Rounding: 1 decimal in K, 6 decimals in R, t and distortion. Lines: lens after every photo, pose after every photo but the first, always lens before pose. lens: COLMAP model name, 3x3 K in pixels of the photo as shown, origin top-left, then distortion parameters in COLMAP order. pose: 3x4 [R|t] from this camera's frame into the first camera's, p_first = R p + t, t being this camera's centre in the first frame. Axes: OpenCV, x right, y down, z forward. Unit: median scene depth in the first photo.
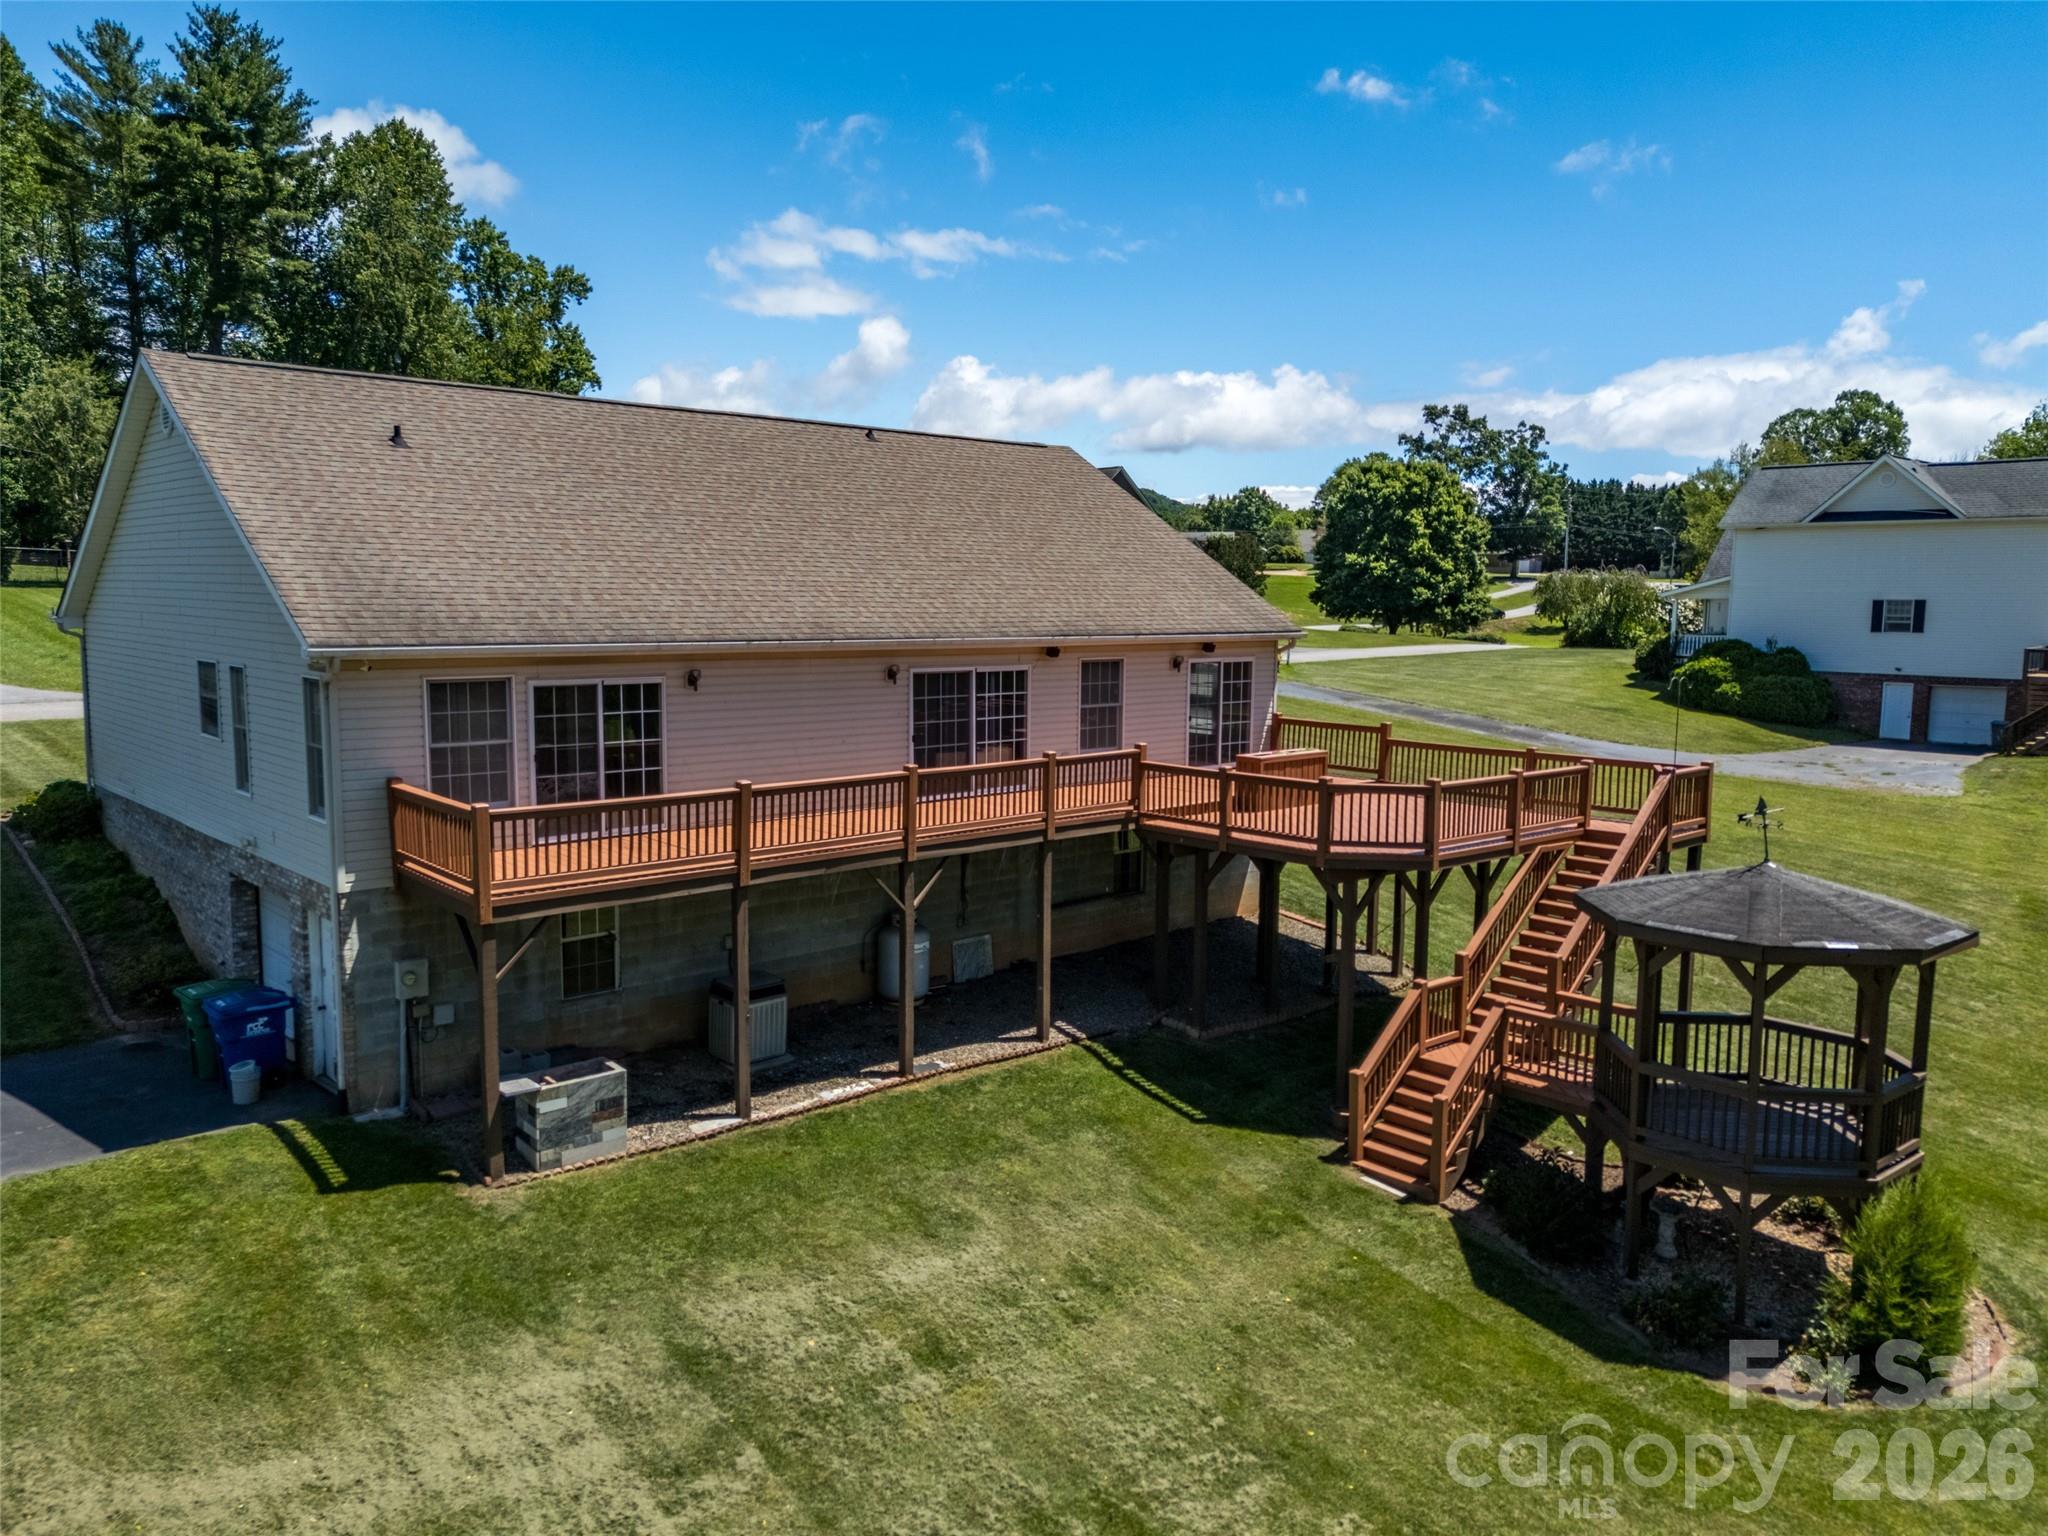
lens RADIAL K [[1506.7, 0, 1023.0], [0, 1506.7, 765.4], [0, 0, 1]] dist [0.063034, -0.040576]
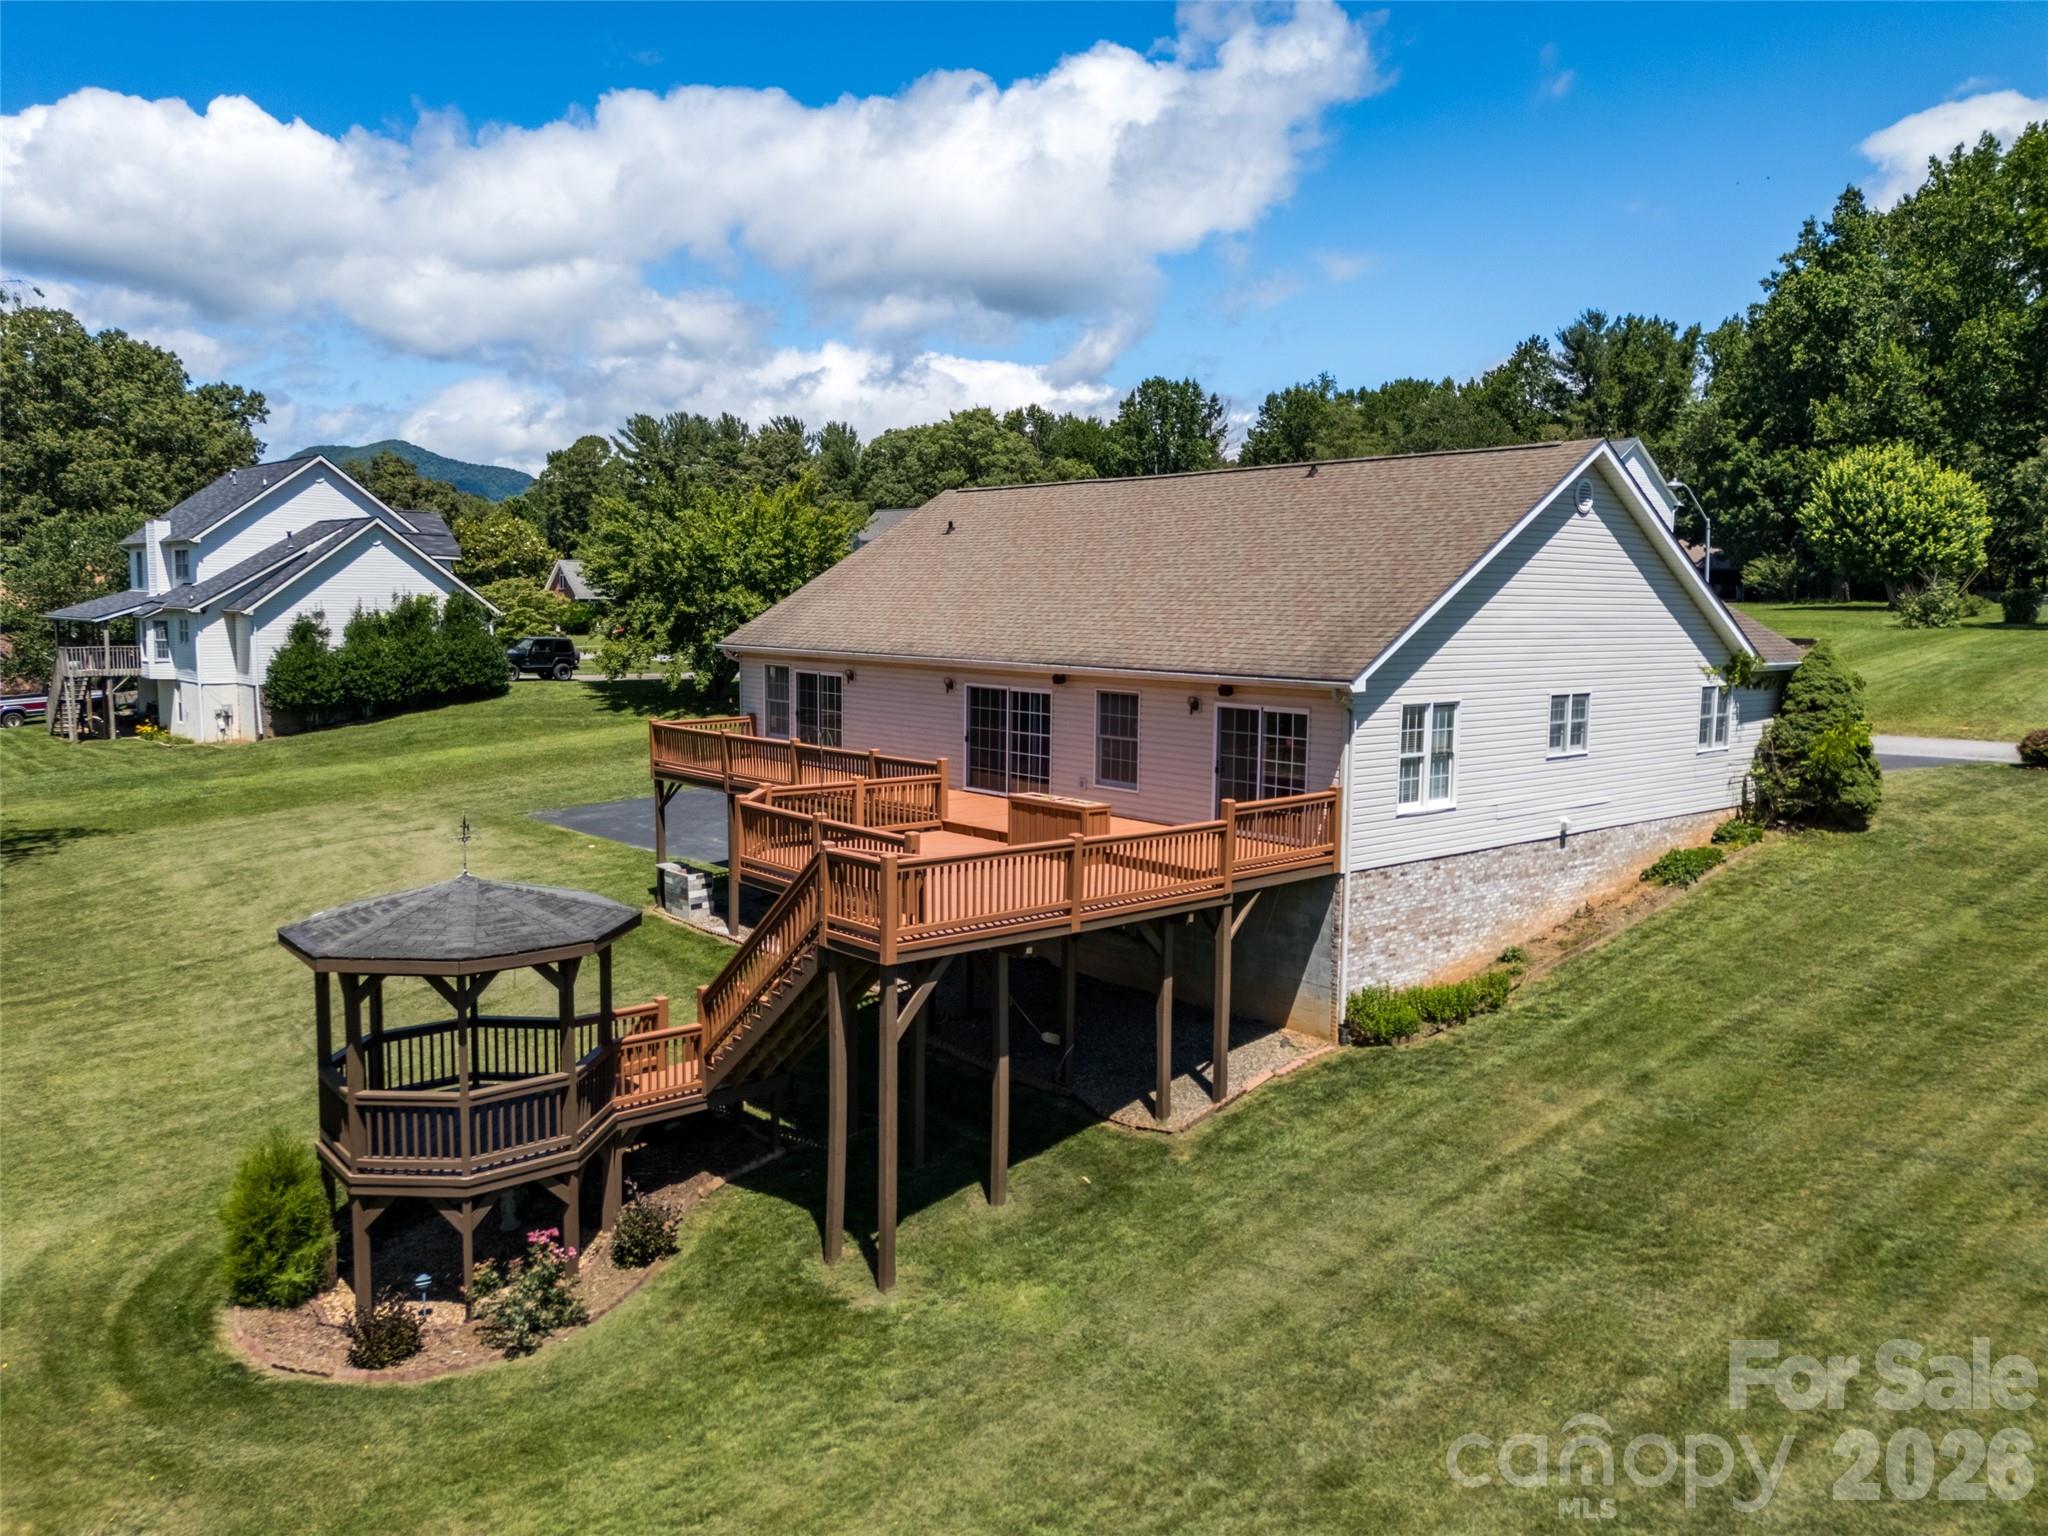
lens RADIAL K [[1506.7, 0, 1025.4], [0, 1506.7, 767.6], [0, 0, 1]] dist [0.063034, -0.040576]
pose [[-0.024351, 0.085765, -0.996018, 1.085366], [-0.142603, 0.985827, 0.088374, -0.104029], [0.989480, 0.144187, -0.011775, 0.996522]]
